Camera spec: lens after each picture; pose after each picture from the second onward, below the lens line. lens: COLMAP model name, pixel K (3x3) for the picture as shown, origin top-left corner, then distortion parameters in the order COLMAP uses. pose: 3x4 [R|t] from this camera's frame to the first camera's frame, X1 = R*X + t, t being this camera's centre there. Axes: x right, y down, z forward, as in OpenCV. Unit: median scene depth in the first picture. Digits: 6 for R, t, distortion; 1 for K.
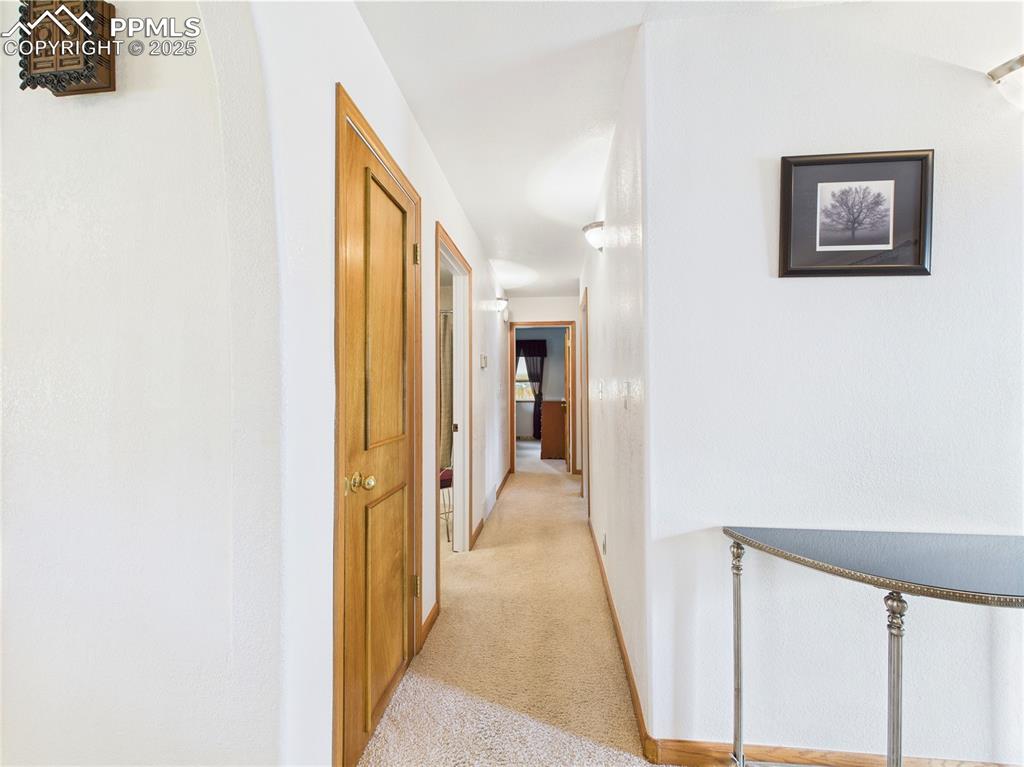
lens RADIAL K [[412.7, 0, 512.2], [0, 412.7, 391.7], [0, 0, 1]] dist [0.001815, 0.000307]
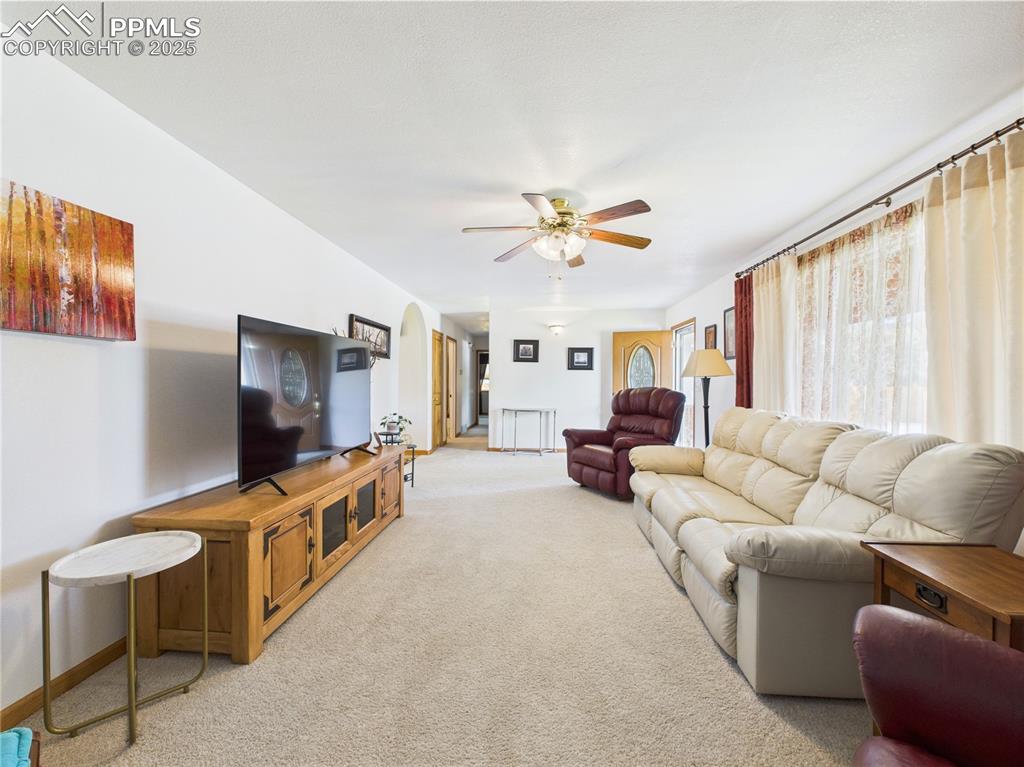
lens RADIAL K [[412.7, 0, 512.2], [0, 412.7, 391.7], [0, 0, 1]] dist [0.001815, 0.000307]
pose [[0.999475, 0.008086, 0.031380, 0.473453], [-0.008681, 0.999784, 0.018886, 0.009395], [-0.031220, -0.019148, 0.999329, -4.430225]]
